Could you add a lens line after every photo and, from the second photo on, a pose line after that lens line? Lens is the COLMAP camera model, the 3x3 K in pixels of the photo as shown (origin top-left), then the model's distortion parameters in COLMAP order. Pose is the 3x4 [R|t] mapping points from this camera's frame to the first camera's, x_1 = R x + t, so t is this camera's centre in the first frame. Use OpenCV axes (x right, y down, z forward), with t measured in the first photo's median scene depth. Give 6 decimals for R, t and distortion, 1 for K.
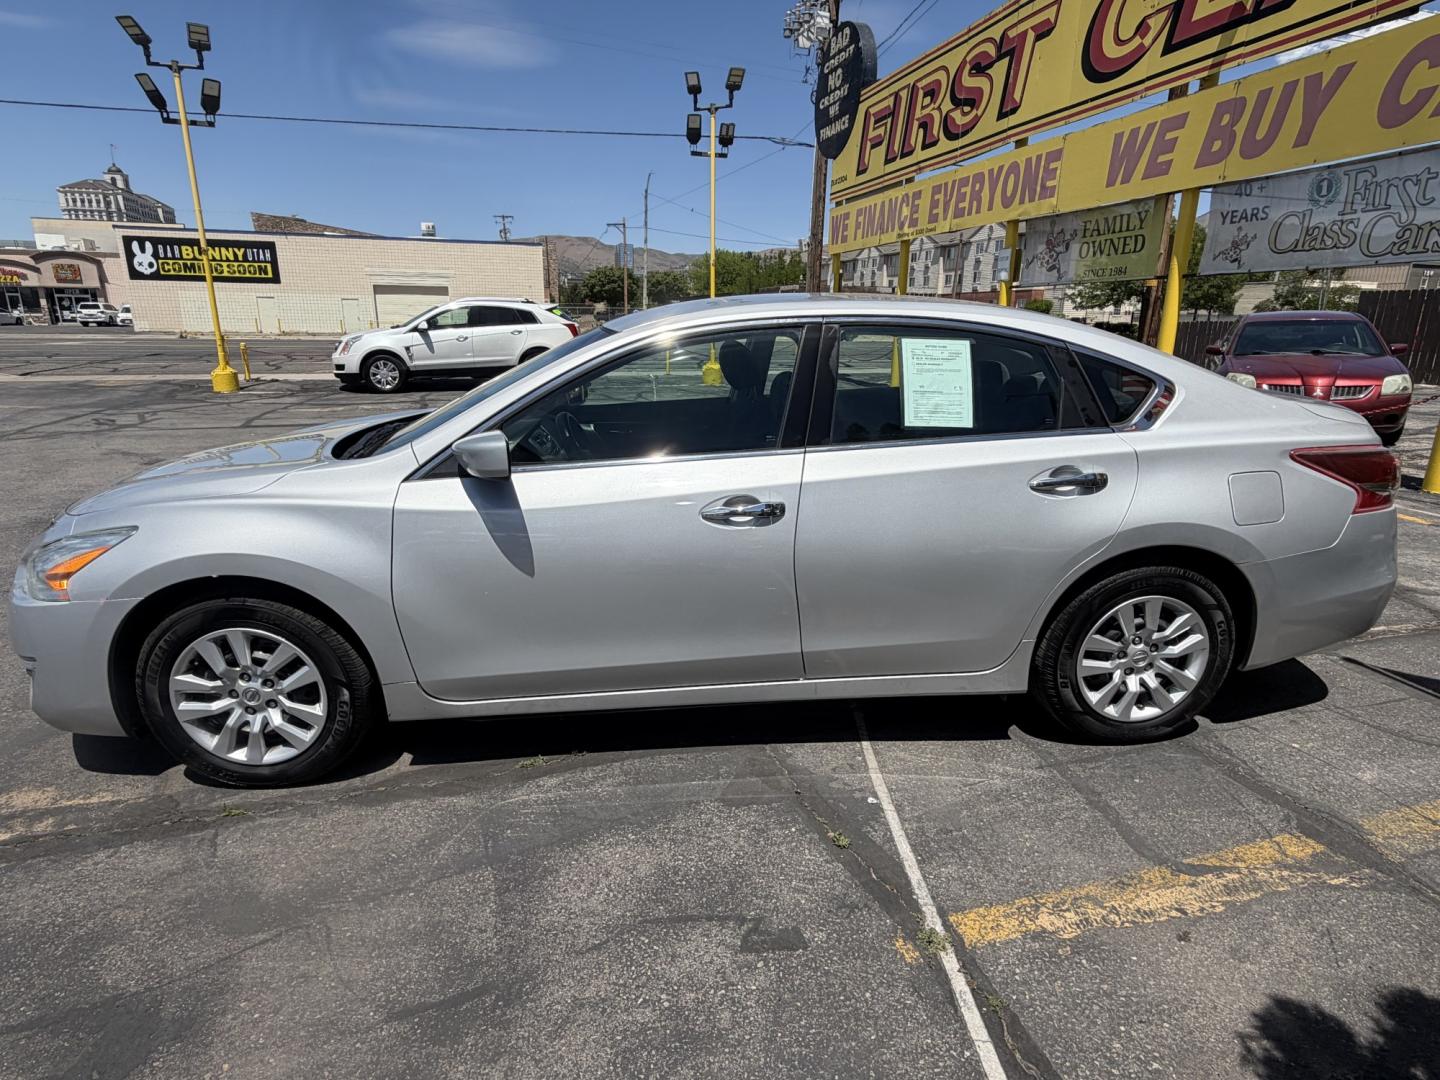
lens RADIAL K [[777.6, 0, 720.0], [0, 777.6, 536.8], [0, 0, 1]] dist [0.000271, -0.001458]
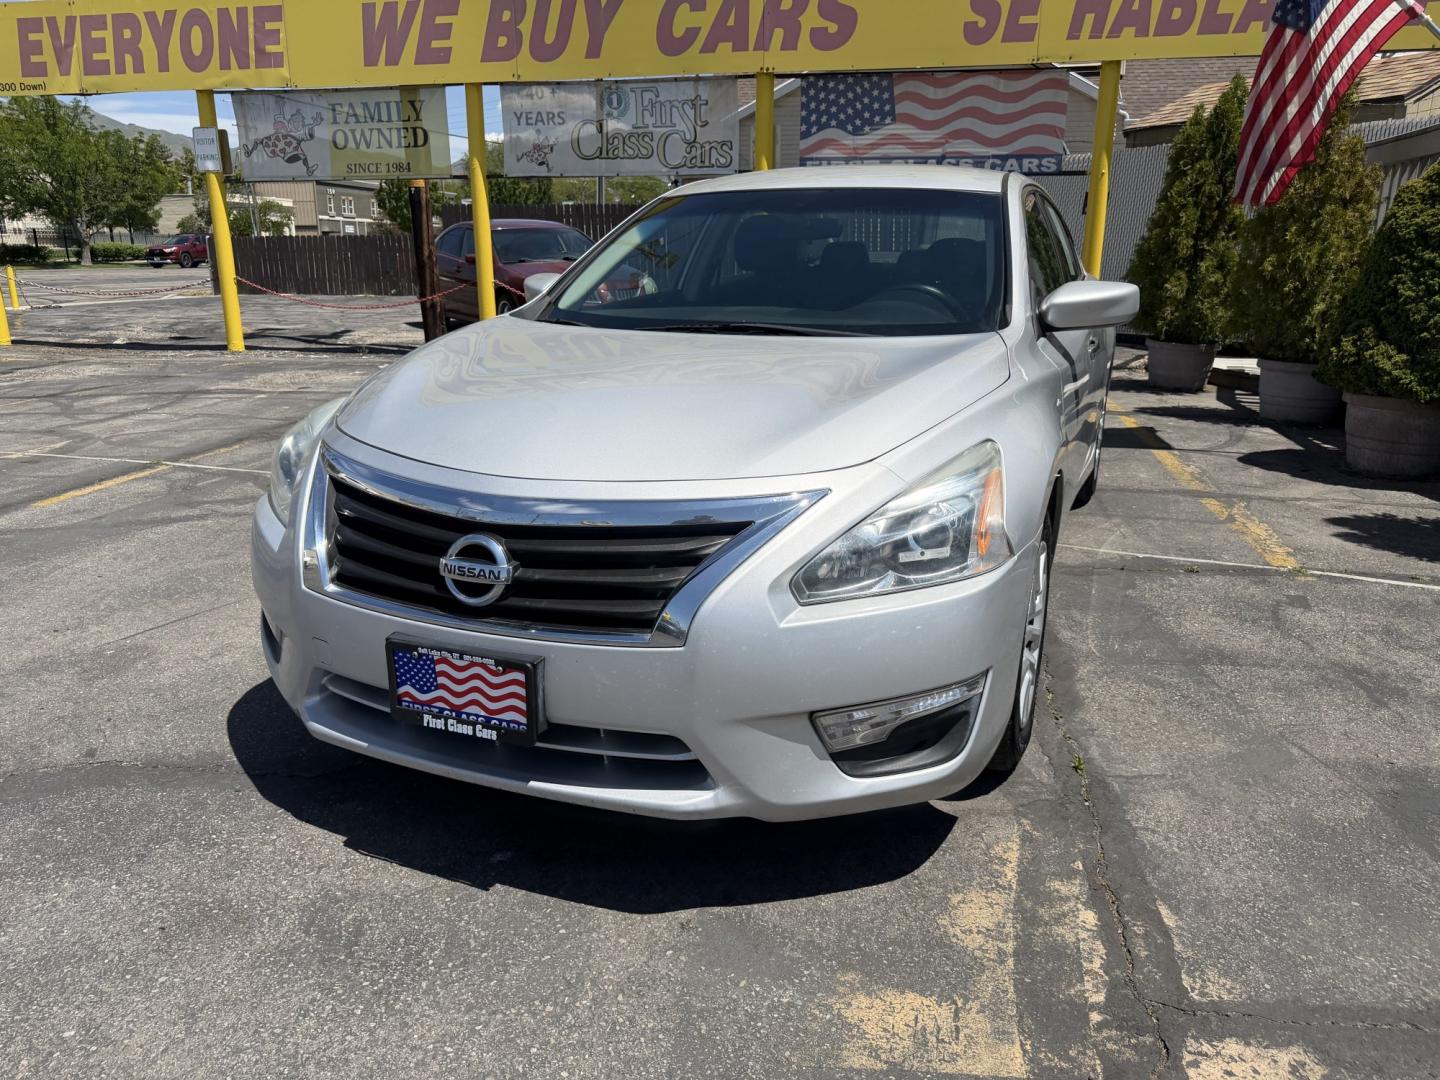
lens RADIAL K [[1028.9, 0, 720.6], [0, 1028.9, 536.4], [0, 0, 1]] dist [0.012268, -0.019146]
pose [[0.459080, -0.243977, 0.854237, -0.365960], [0.239792, 0.959892, 0.145285, -0.026787], [-0.855421, 0.138142, 0.499171, 0.164780]]
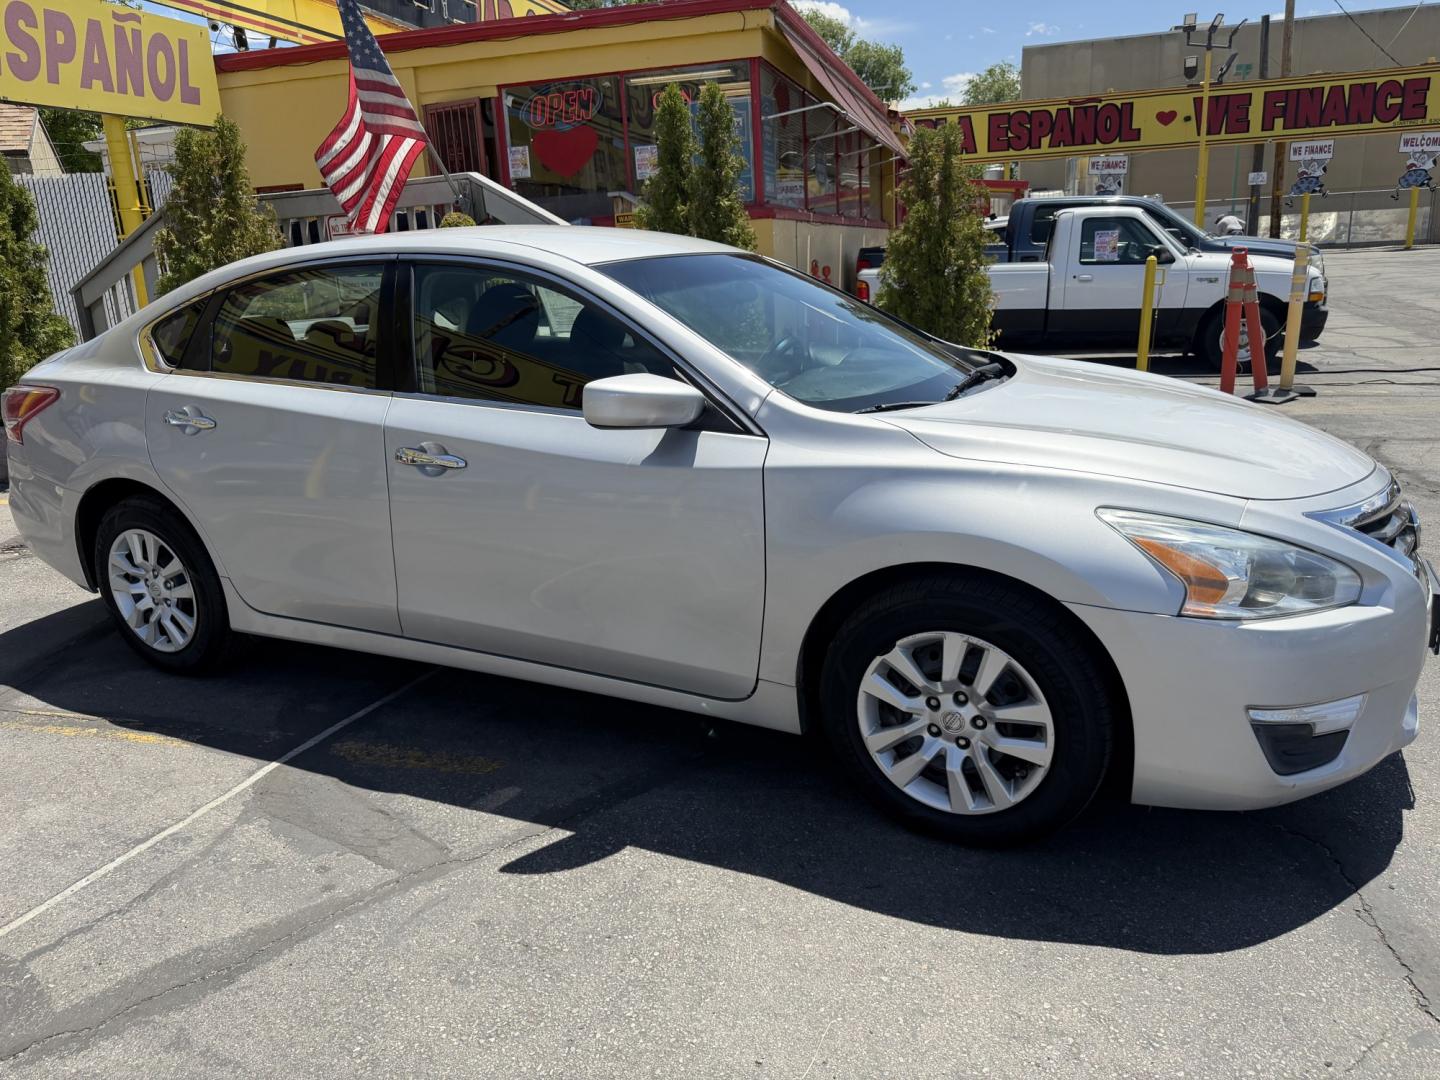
lens RADIAL K [[1028.9, 0, 714.1], [0, 1028.9, 537.6], [0, 0, 1]] dist [0.012268, -0.019146]
pose [[-0.851606, -0.105738, 0.513406, -0.218025], [0.183444, 0.857388, 0.480868, -0.155704], [-0.491034, 0.503692, -0.710760, 0.558368]]
